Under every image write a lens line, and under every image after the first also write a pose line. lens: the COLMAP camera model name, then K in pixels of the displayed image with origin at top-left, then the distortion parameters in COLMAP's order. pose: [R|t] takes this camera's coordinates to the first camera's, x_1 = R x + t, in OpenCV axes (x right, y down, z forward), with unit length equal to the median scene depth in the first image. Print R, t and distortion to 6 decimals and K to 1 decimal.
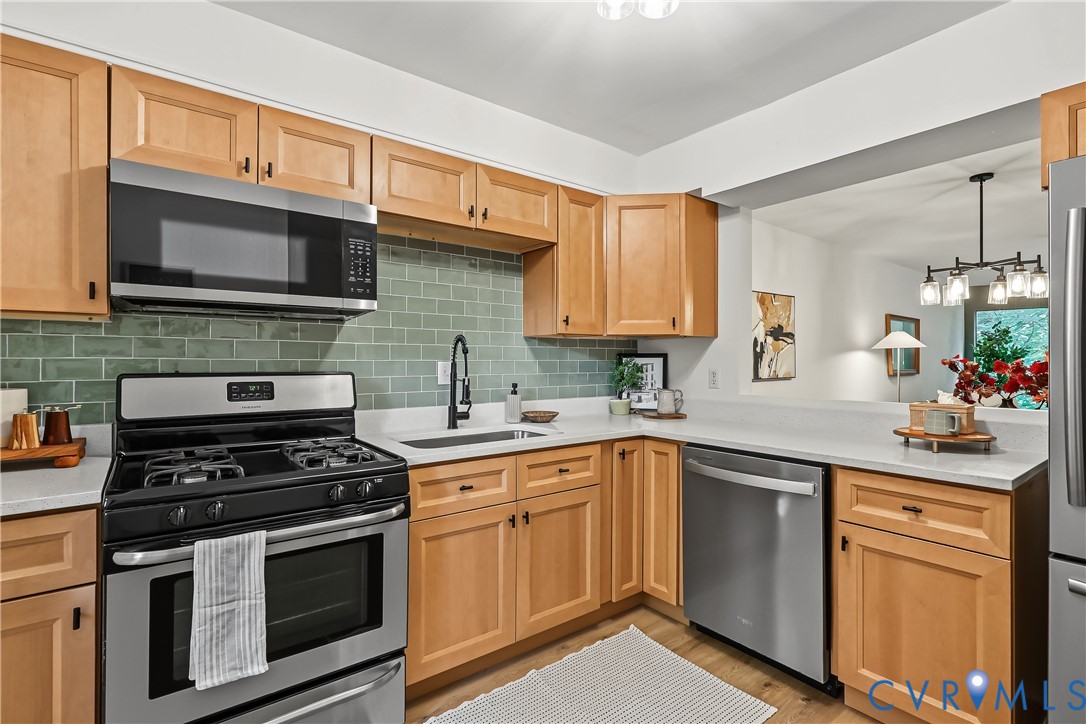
lens RADIAL K [[514.0, 0, 521.2], [0, 514.0, 356.7], [0, 0, 1]] dist [0.005524, -0.003240]
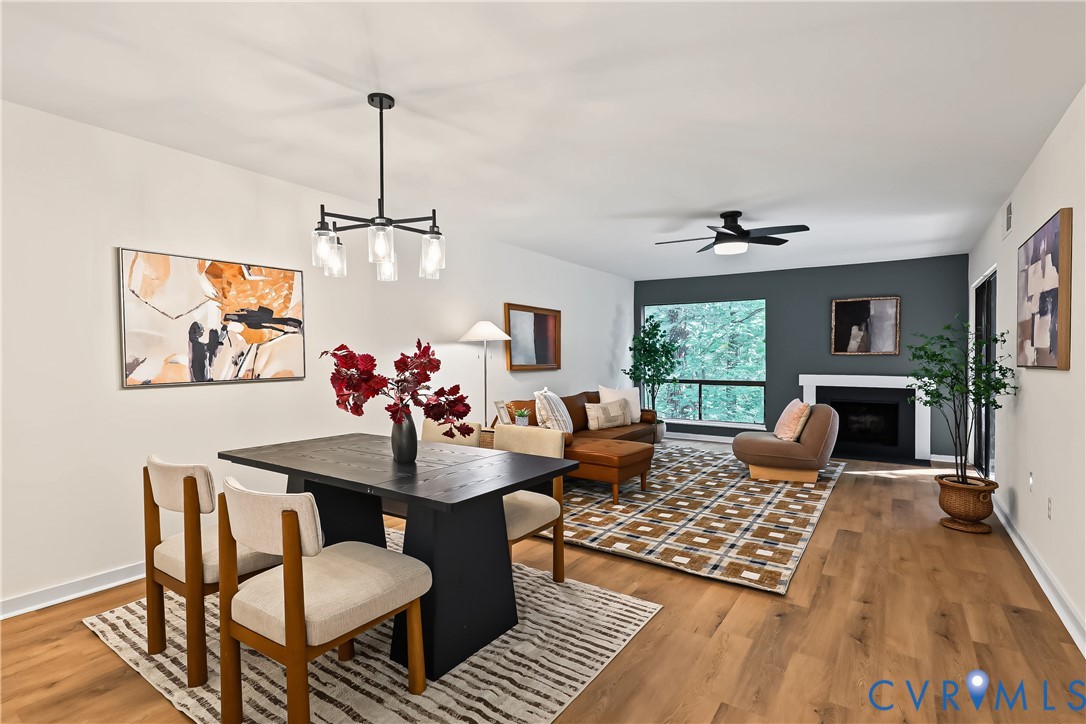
lens RADIAL K [[514.0, 0, 543.2], [0, 514.0, 361.4], [0, 0, 1]] dist [0.005524, -0.003240]
pose [[0.943939, -0.011388, 0.329923, 0.654592], [0.006909, 0.999867, 0.014744, 0.008125], [-0.330047, -0.011638, 0.943893, 0.176684]]
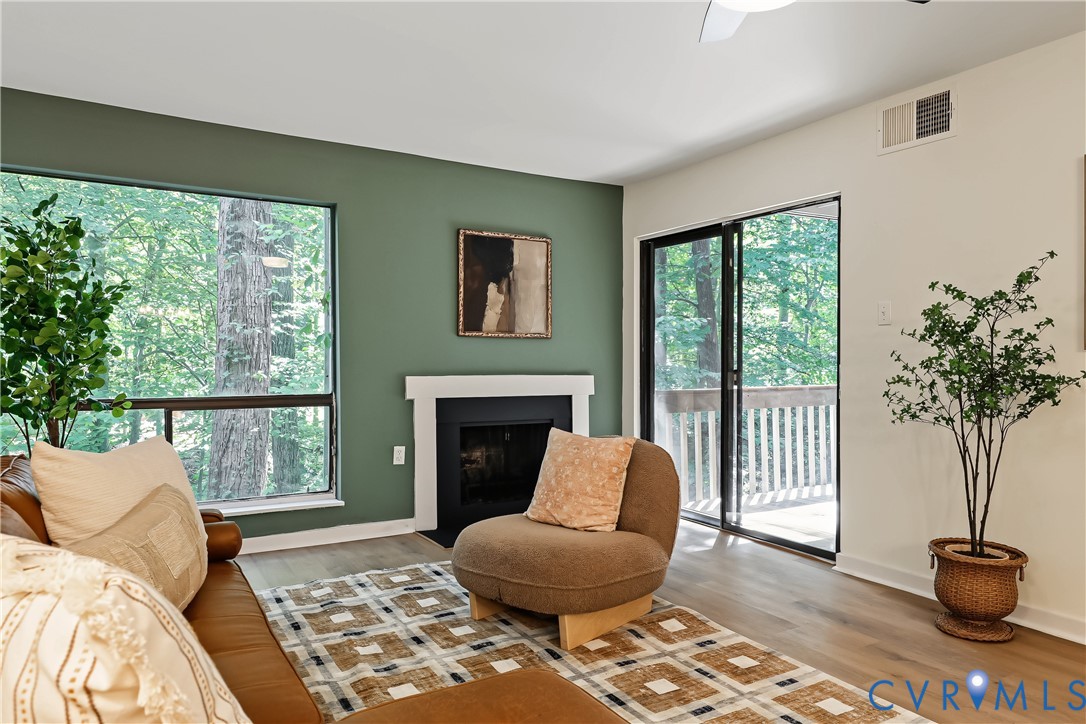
lens RADIAL K [[748.4, 0, 558.0], [0, 748.4, 363.2], [0, 0, 1]] dist [0.008944, -0.002206]
pose [[0.108758, -0.017139, 0.993921, 0.838991], [-0.010227, 0.999779, 0.018359, 0.034824], [-0.994016, -0.012161, 0.108559, 1.044070]]
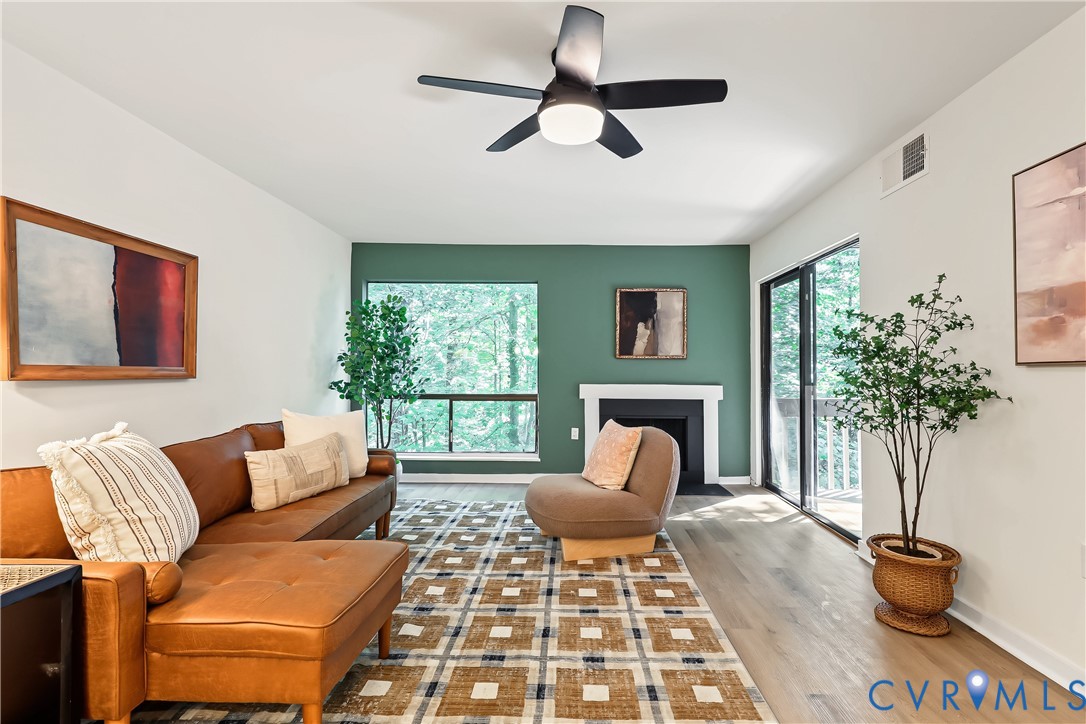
lens RADIAL K [[514.0, 0, 547.7], [0, 514.0, 362.6], [0, 0, 1]] dist [0.005524, -0.003240]
pose [[0.630218, 0.004427, 0.776405, 0.925010], [-0.002612, 0.999990, -0.003581, 0.030605], [-0.776414, 0.000229, 0.630224, 0.692086]]
